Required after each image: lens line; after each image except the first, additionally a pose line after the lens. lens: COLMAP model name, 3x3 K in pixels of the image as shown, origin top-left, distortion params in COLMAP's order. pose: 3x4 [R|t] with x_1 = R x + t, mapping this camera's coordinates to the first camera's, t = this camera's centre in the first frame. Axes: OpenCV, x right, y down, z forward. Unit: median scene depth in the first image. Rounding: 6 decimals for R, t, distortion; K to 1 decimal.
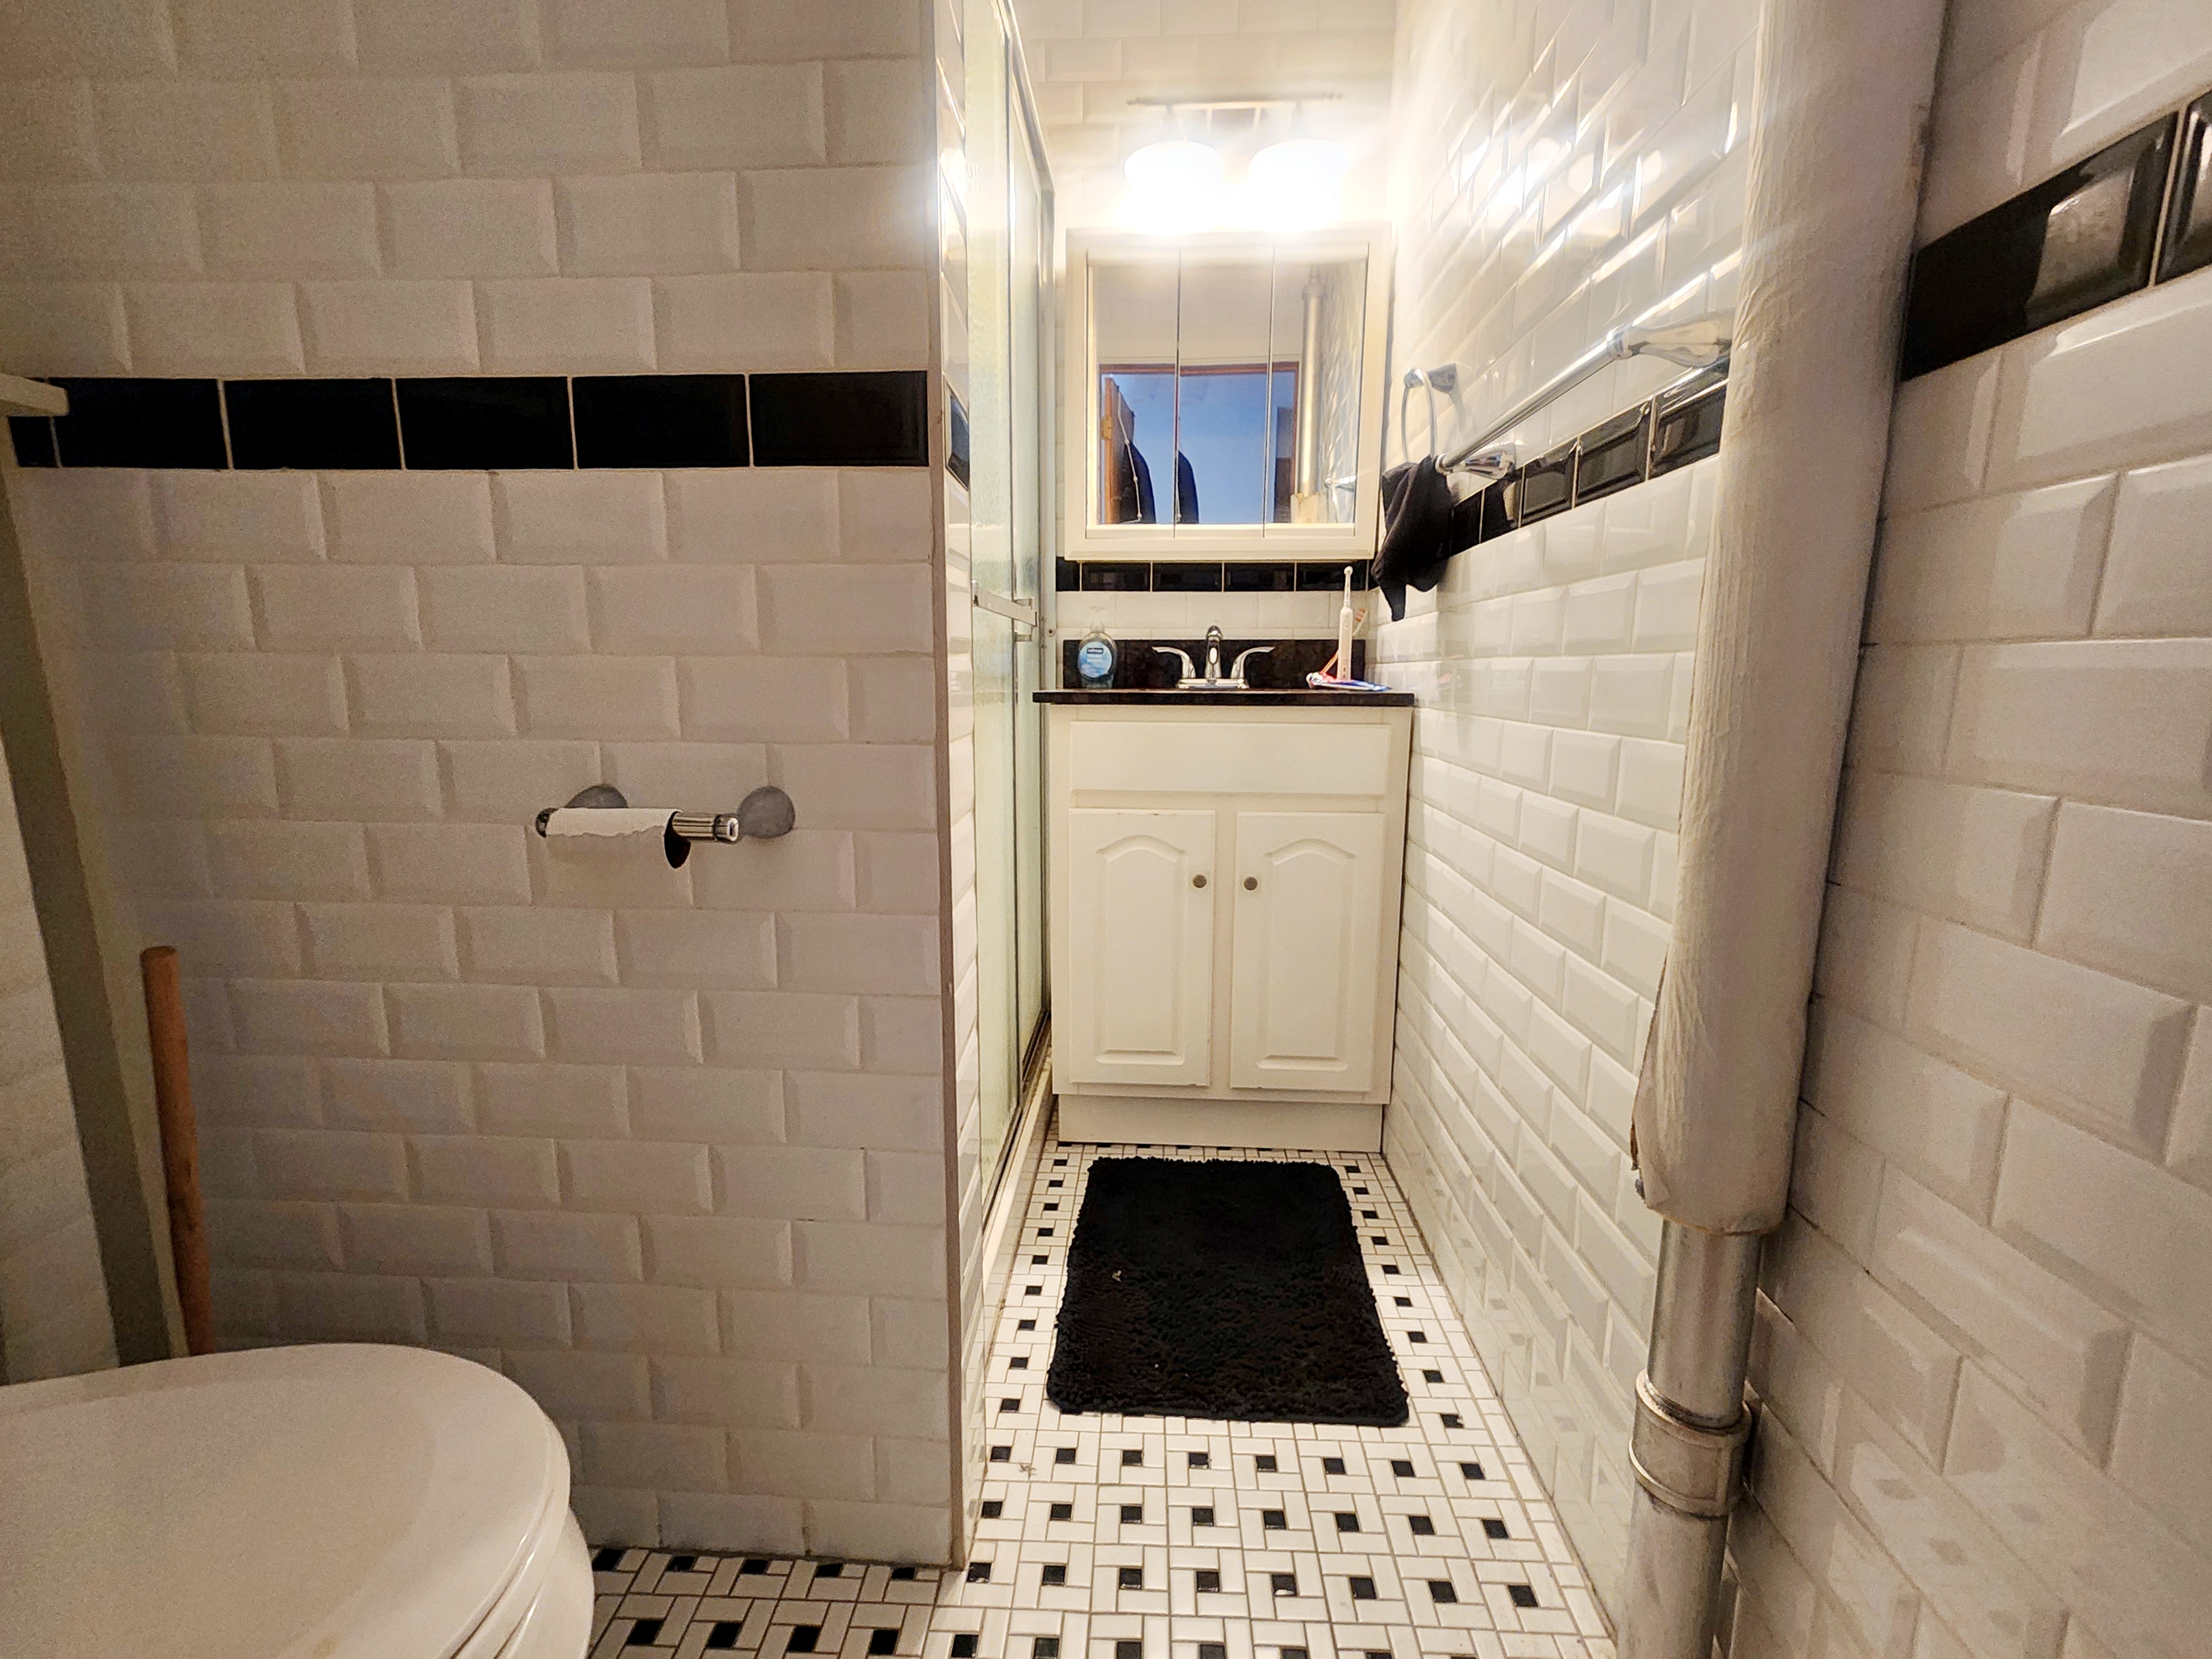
lens RADIAL K [[889.8, 0, 1100.0], [0, 889.8, 825.2], [0, 0, 1]] dist [-0.000215, 0.000008]
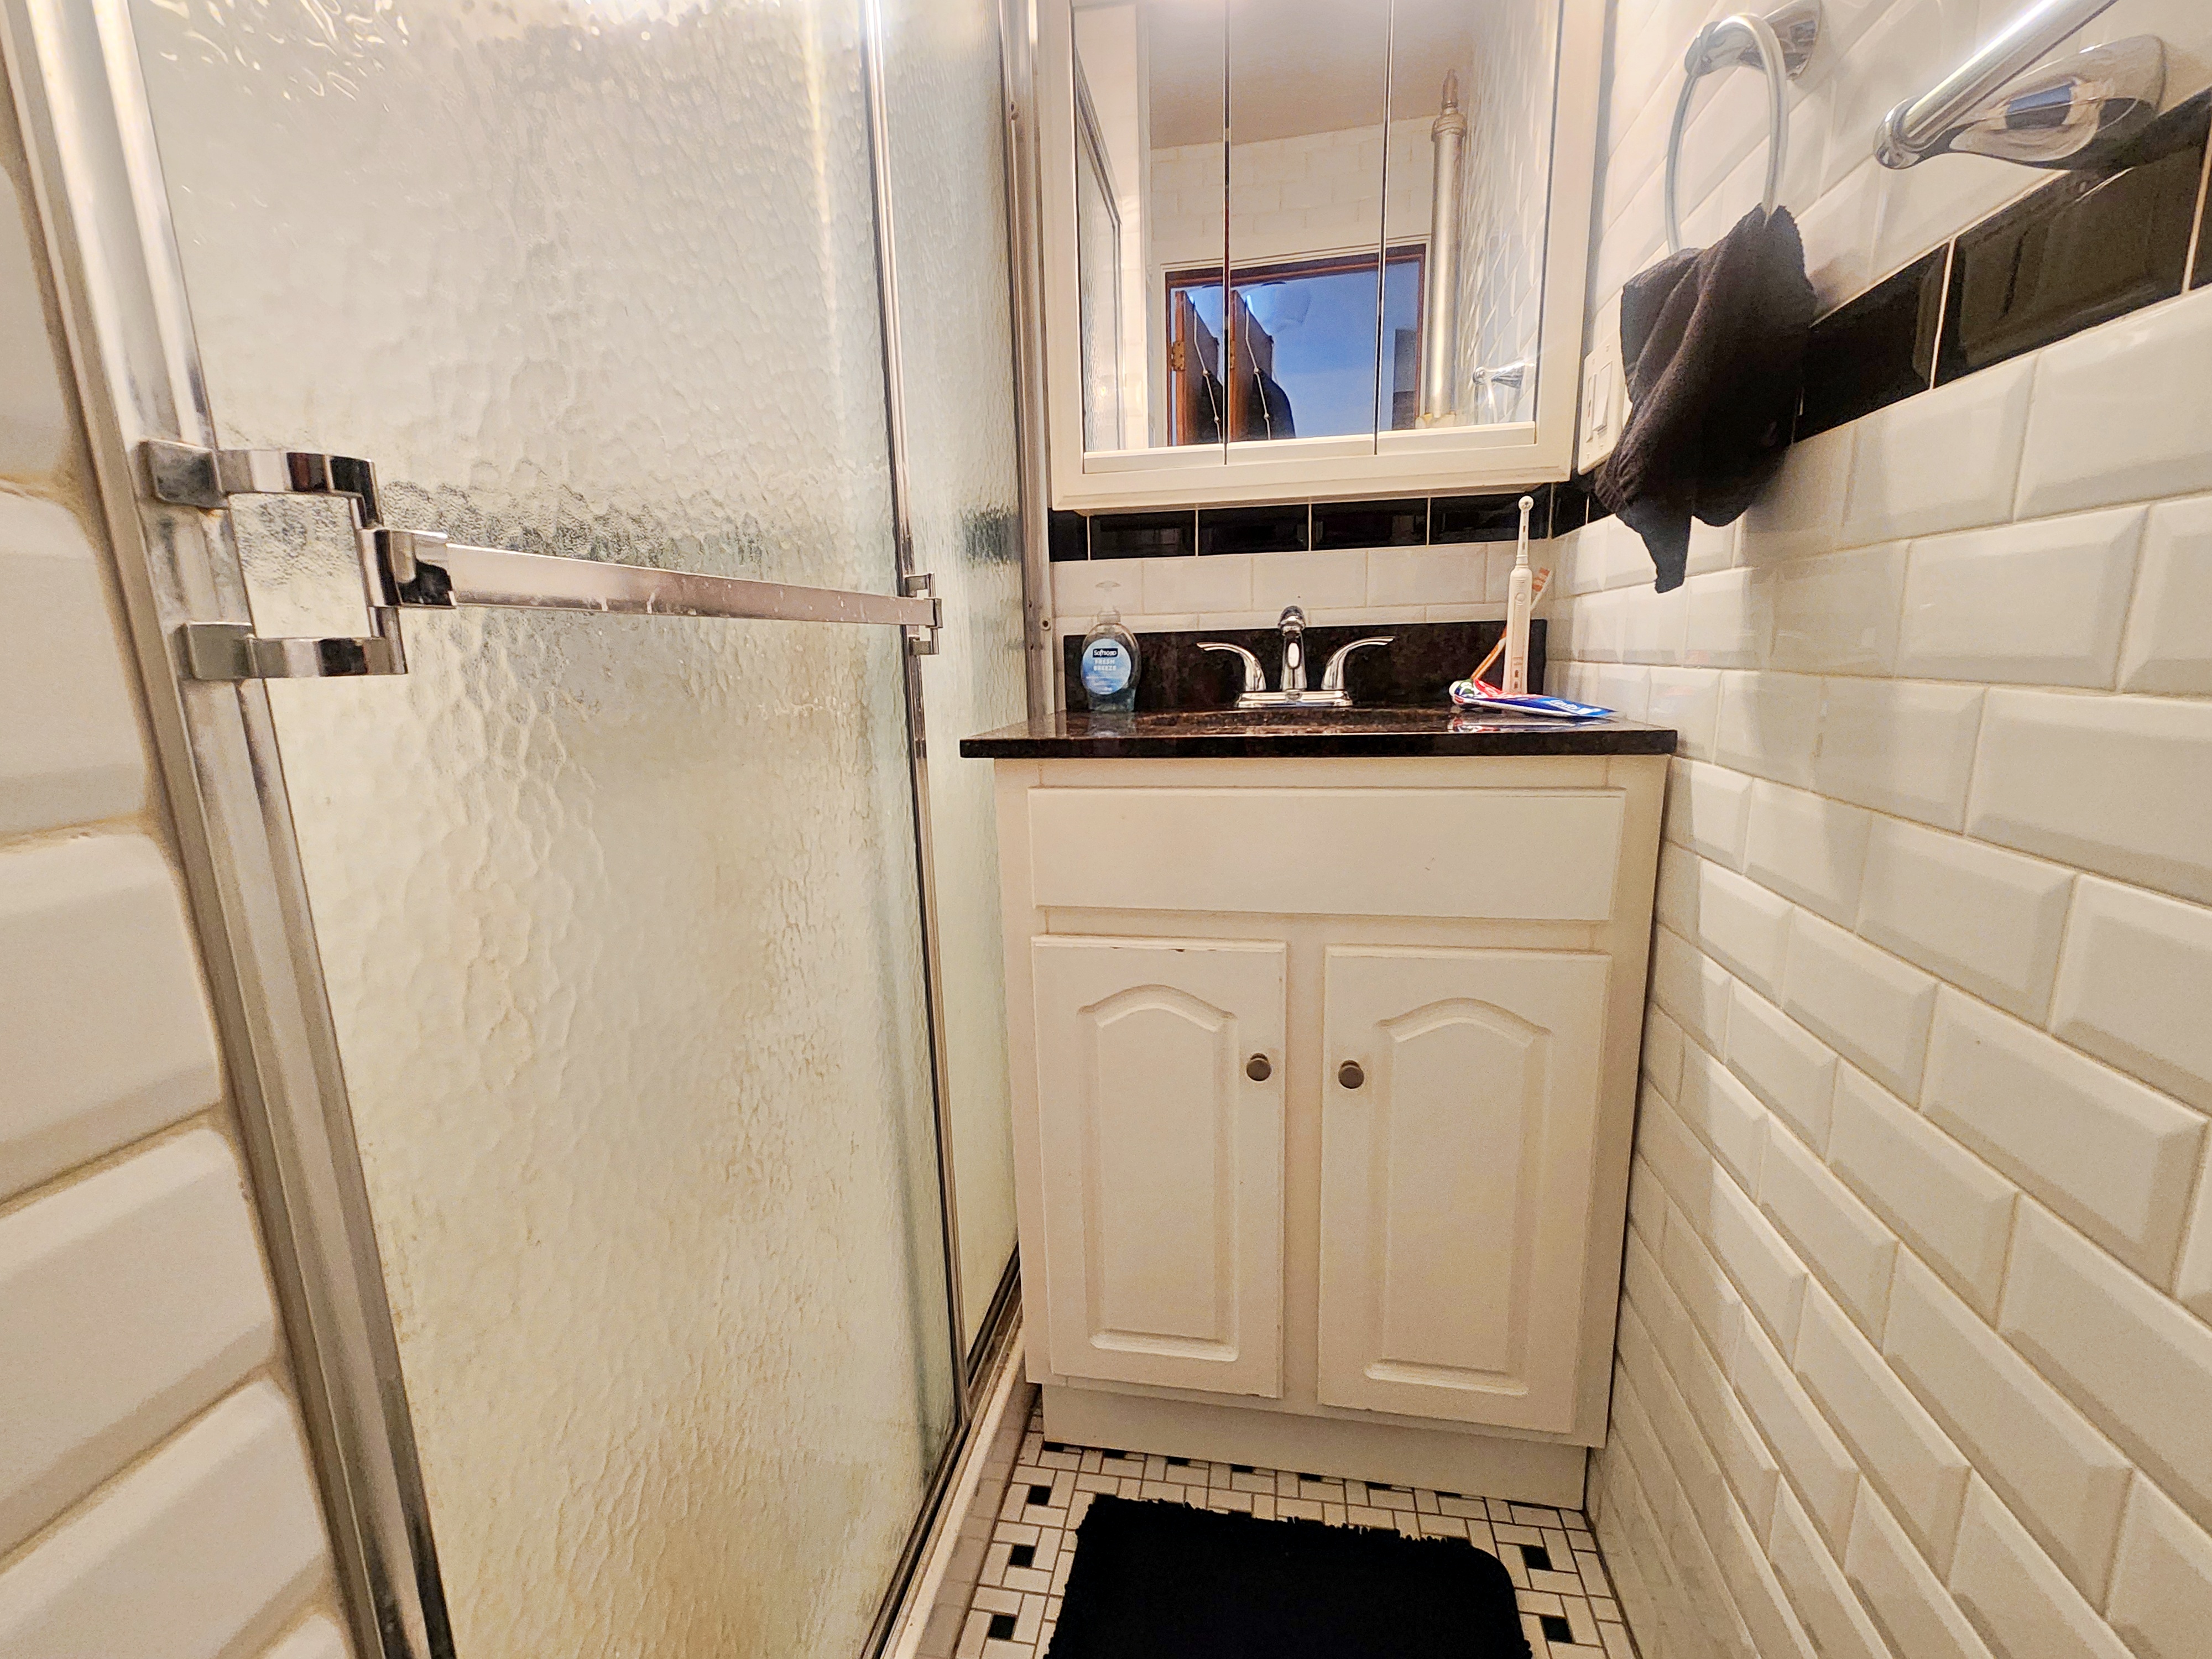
lens RADIAL K [[889.8, 0, 1110.4], [0, 889.8, 835.2], [0, 0, 1]] dist [0.000012, 0.000085]
pose [[0.993482, -0.008865, -0.113648, 0.071467], [0.013279, 0.999184, 0.038144, -0.091722], [0.113217, -0.039404, 0.992789, 0.370293]]
